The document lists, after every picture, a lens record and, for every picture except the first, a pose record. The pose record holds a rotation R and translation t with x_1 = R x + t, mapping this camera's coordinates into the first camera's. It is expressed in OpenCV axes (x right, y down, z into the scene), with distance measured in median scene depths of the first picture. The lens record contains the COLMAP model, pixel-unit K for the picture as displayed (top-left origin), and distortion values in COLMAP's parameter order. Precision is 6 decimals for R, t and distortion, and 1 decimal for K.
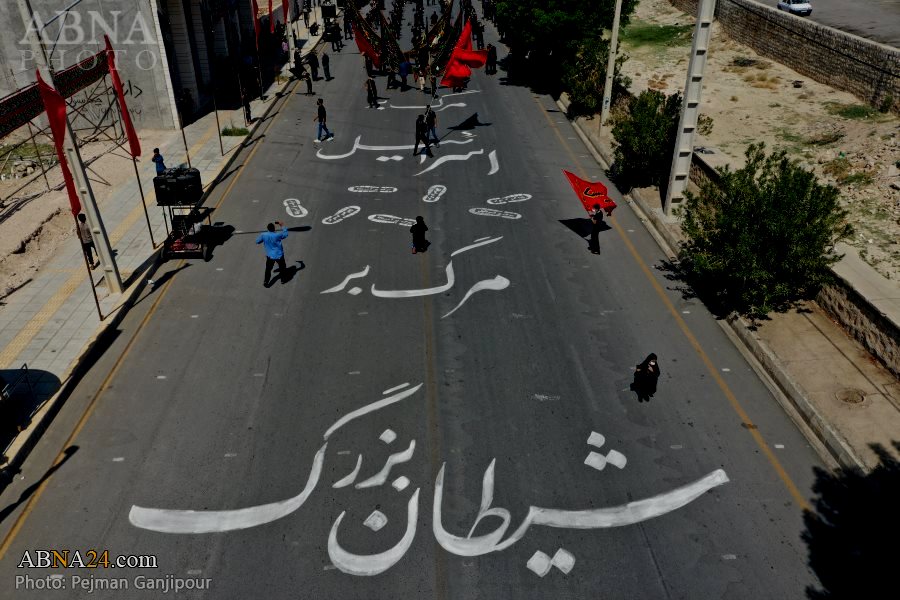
lens RADIAL K [[715.4, 0, 449.7], [0, 715.4, 299.8], [0, 0, 1]] dist [0.000142, -0.001324]
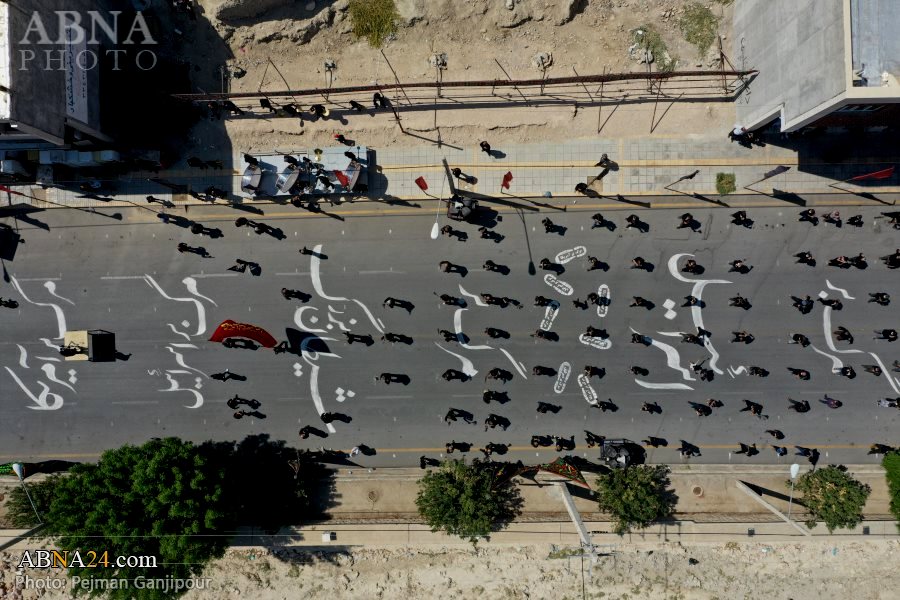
lens RADIAL K [[715.4, 0, 448.4], [0, 715.4, 299.2], [0, 0, 1]] dist [0.000142, -0.001324]
pose [[-0.032512, 0.999271, -0.019990, -0.137432], [-0.459859, 0.002802, 0.887988, -2.679661], [0.887397, 0.038063, 0.459433, 0.015000]]
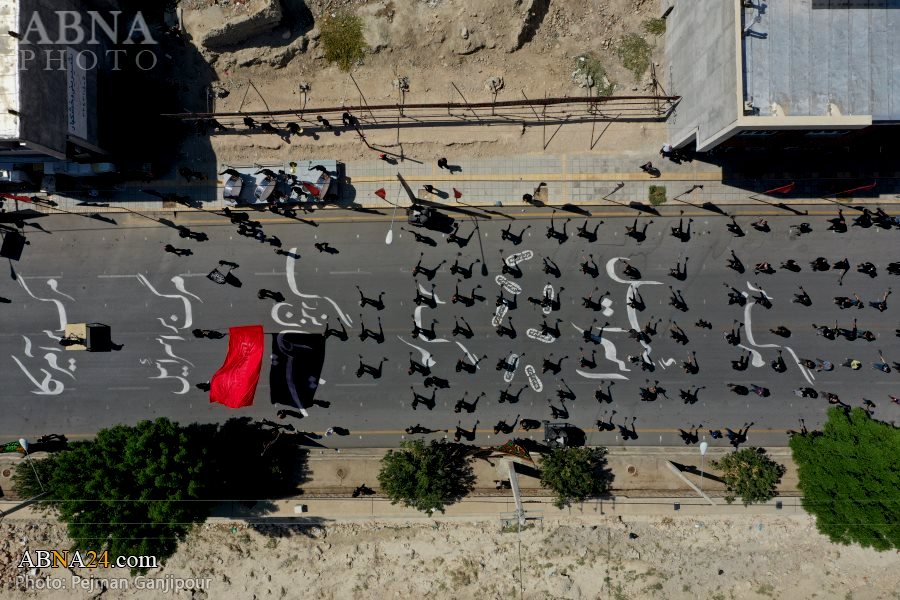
lens RADIAL K [[715.4, 0, 448.5], [0, 715.4, 299.5], [0, 0, 1]] dist [0.000142, -0.001324]
pose [[-0.037821, 0.999093, -0.019575, -0.127983], [-0.461197, -0.000074, 0.887298, -3.073291], [0.886491, 0.042587, 0.460781, 0.012075]]
